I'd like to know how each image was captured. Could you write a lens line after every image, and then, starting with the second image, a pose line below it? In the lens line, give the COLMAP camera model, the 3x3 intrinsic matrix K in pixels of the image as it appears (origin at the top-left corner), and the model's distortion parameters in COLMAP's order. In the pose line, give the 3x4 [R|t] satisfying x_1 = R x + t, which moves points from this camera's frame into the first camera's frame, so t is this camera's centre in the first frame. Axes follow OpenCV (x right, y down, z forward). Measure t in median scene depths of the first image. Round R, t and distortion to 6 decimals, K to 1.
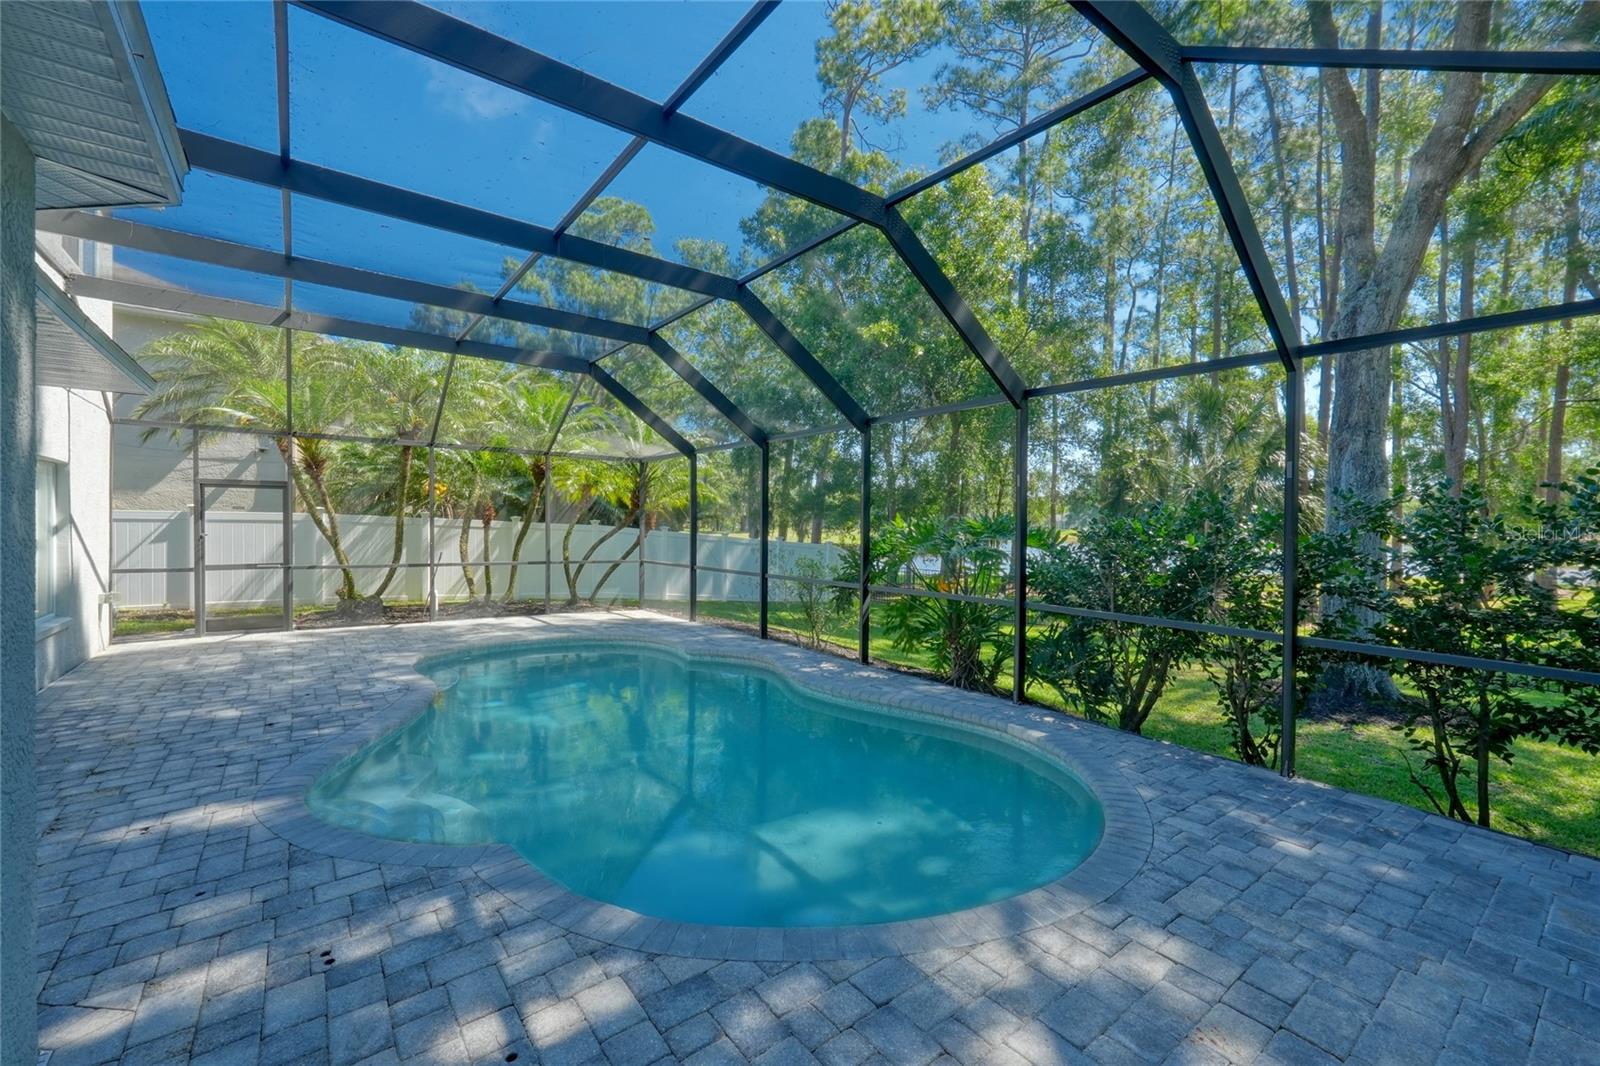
lens RADIAL K [[667.7, 0, 798.7], [0, 667.7, 527.3], [0, 0, 1]] dist [-0.014201, 0.000078]
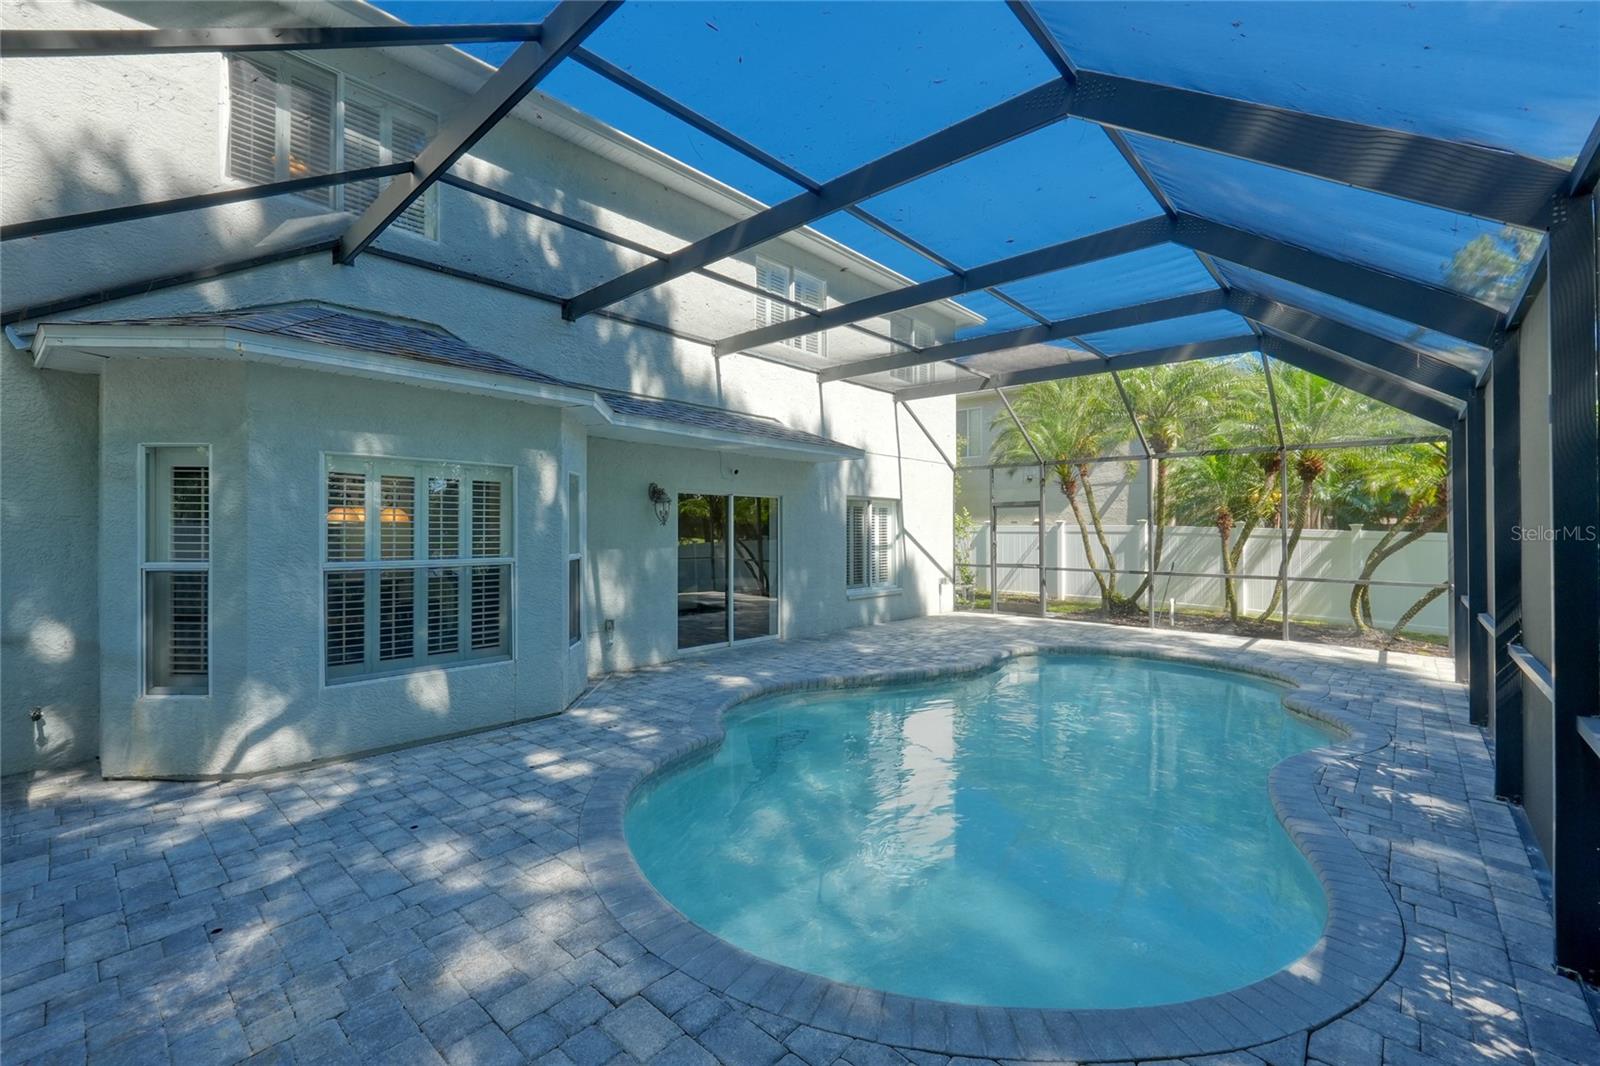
lens RADIAL K [[667.7, 0, 798.7], [0, 667.7, 527.3], [0, 0, 1]] dist [-0.014201, 0.000078]
pose [[0.181088, -0.014735, -0.983357, 0.693835], [-0.004573, 0.999864, -0.015825, 0.007630], [0.983456, 0.007362, 0.180996, 0.523290]]
